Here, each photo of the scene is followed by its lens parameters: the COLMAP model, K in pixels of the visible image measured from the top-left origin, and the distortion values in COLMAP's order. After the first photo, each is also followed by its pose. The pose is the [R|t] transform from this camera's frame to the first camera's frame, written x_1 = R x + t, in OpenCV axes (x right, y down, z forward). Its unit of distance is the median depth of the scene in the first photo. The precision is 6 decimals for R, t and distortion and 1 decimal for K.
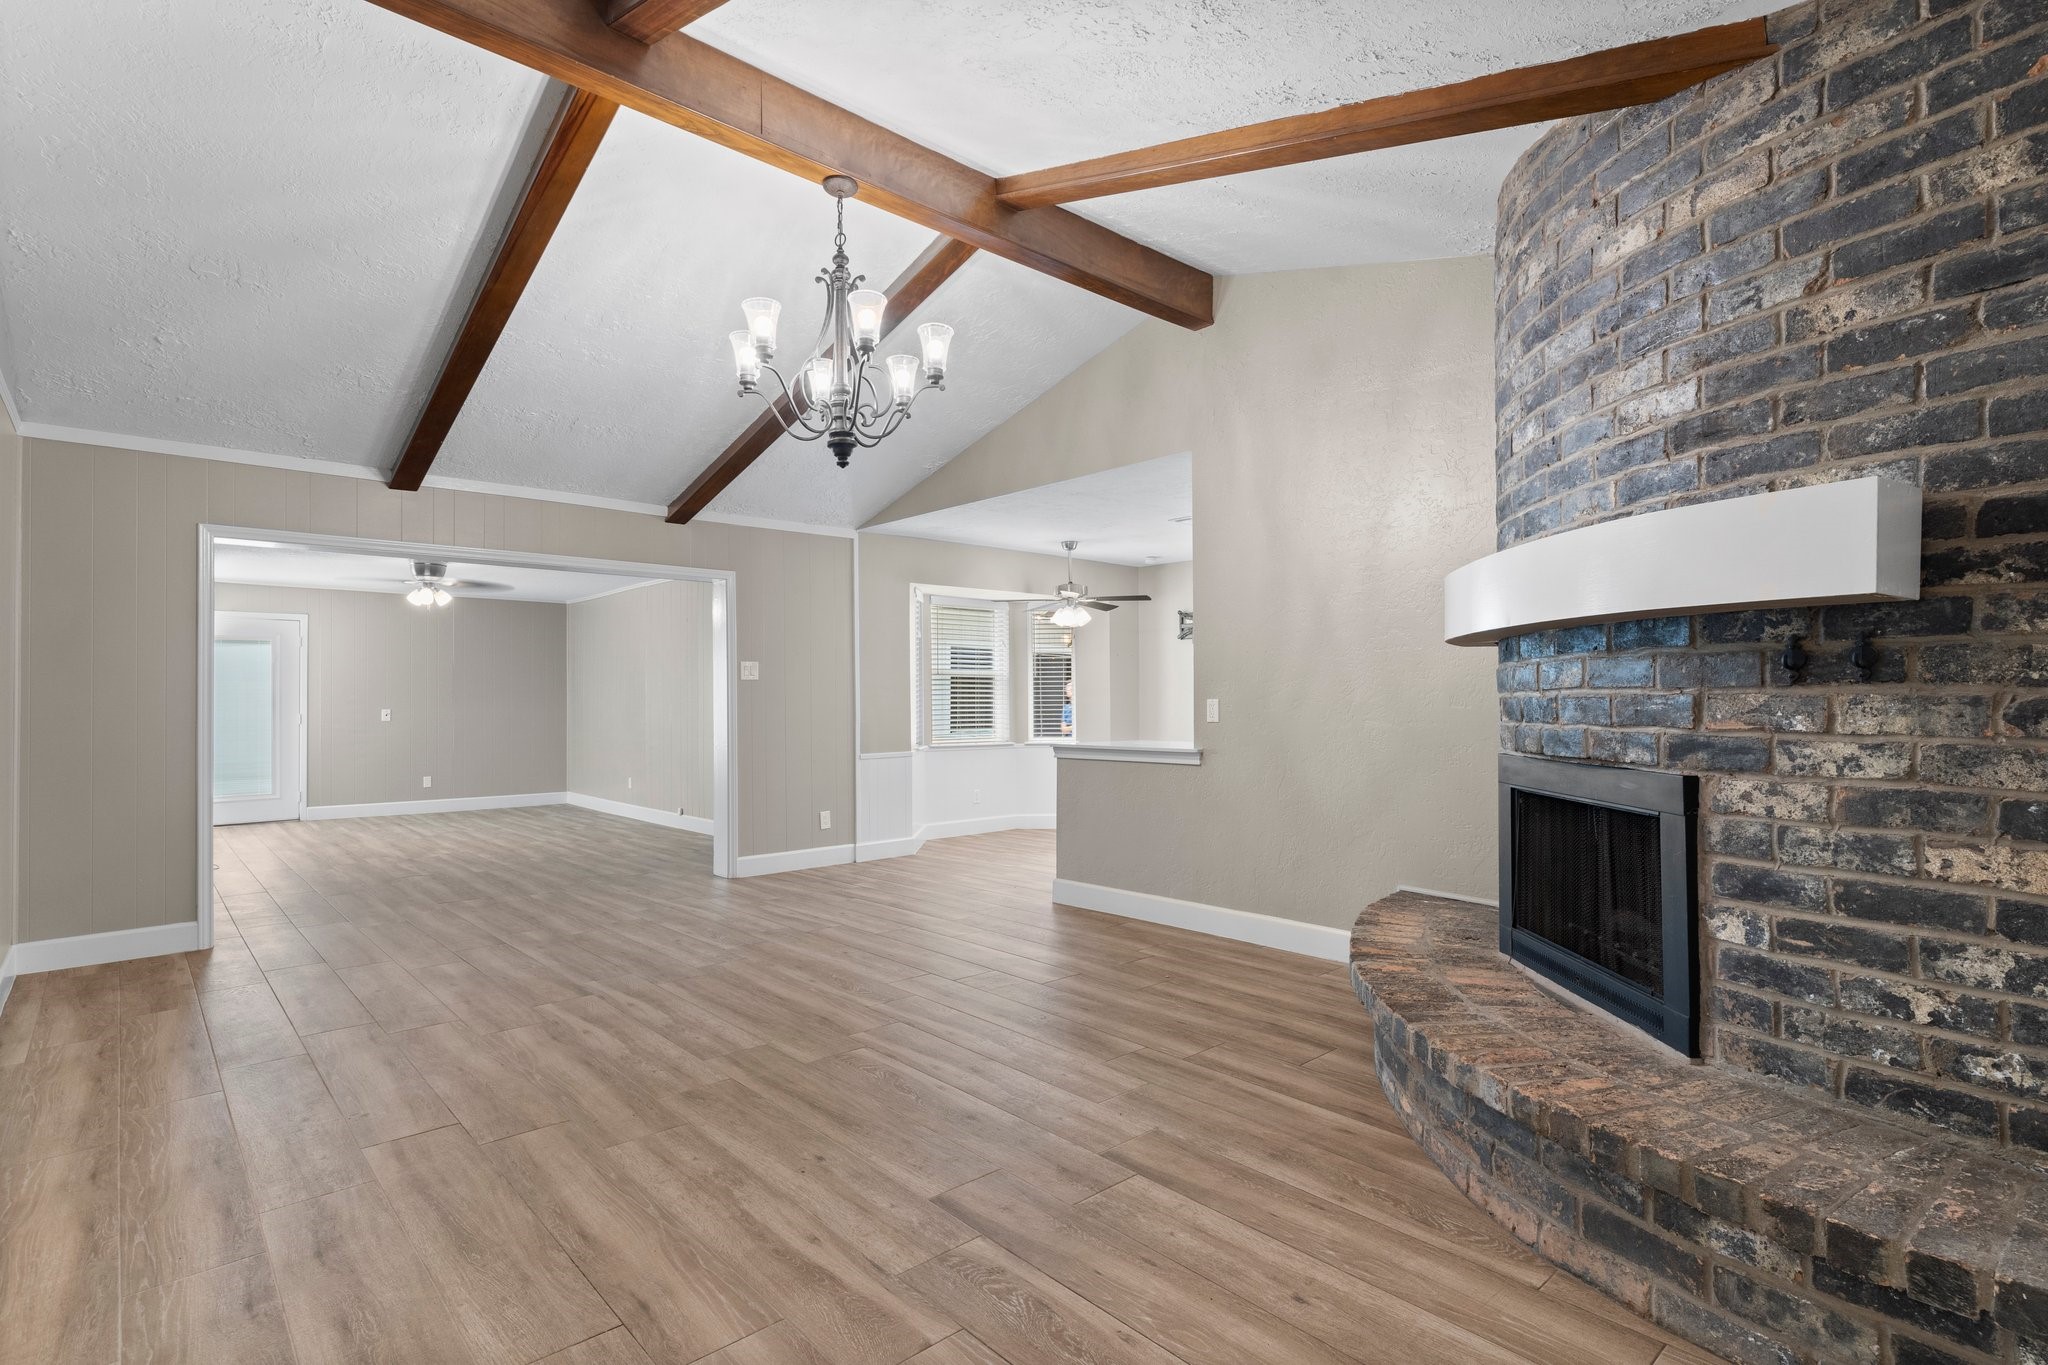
lens RADIAL K [[1022.7, 0, 1043.5], [0, 1022.7, 688.5], [0, 0, 1]] dist [0.005215, -0.002567]
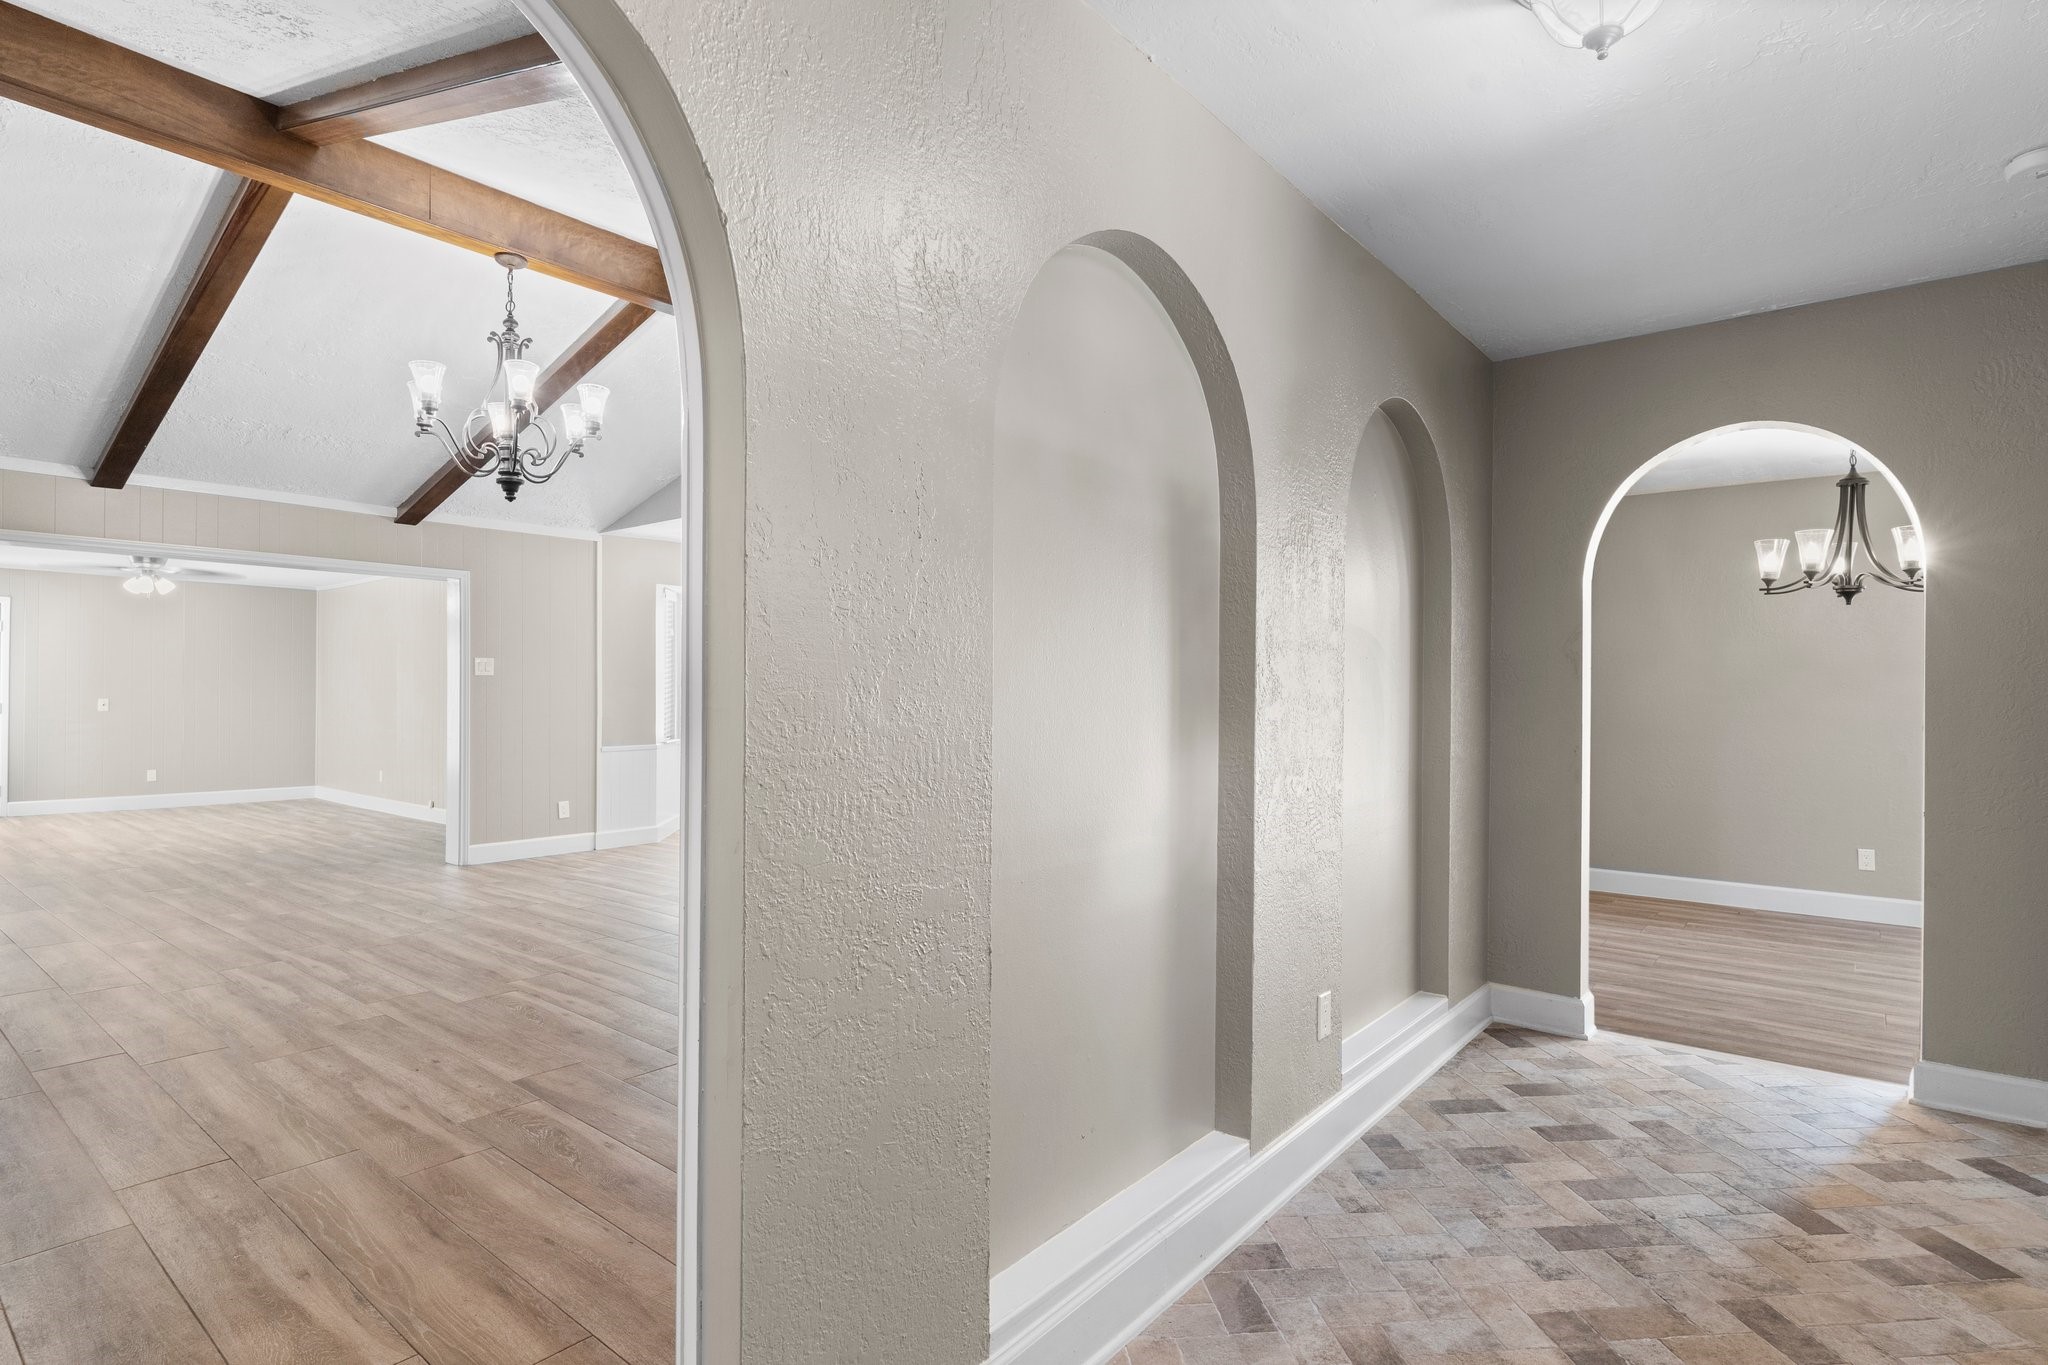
lens RADIAL K [[1022.7, 0, 1009.4], [0, 1022.7, 687.9], [0, 0, 1]] dist [0.005215, -0.002567]
pose [[0.989233, 0.009991, 0.146010, 0.188274], [-0.010799, 0.999930, 0.004744, -0.013066], [-0.145952, -0.006270, 0.989272, -0.230678]]
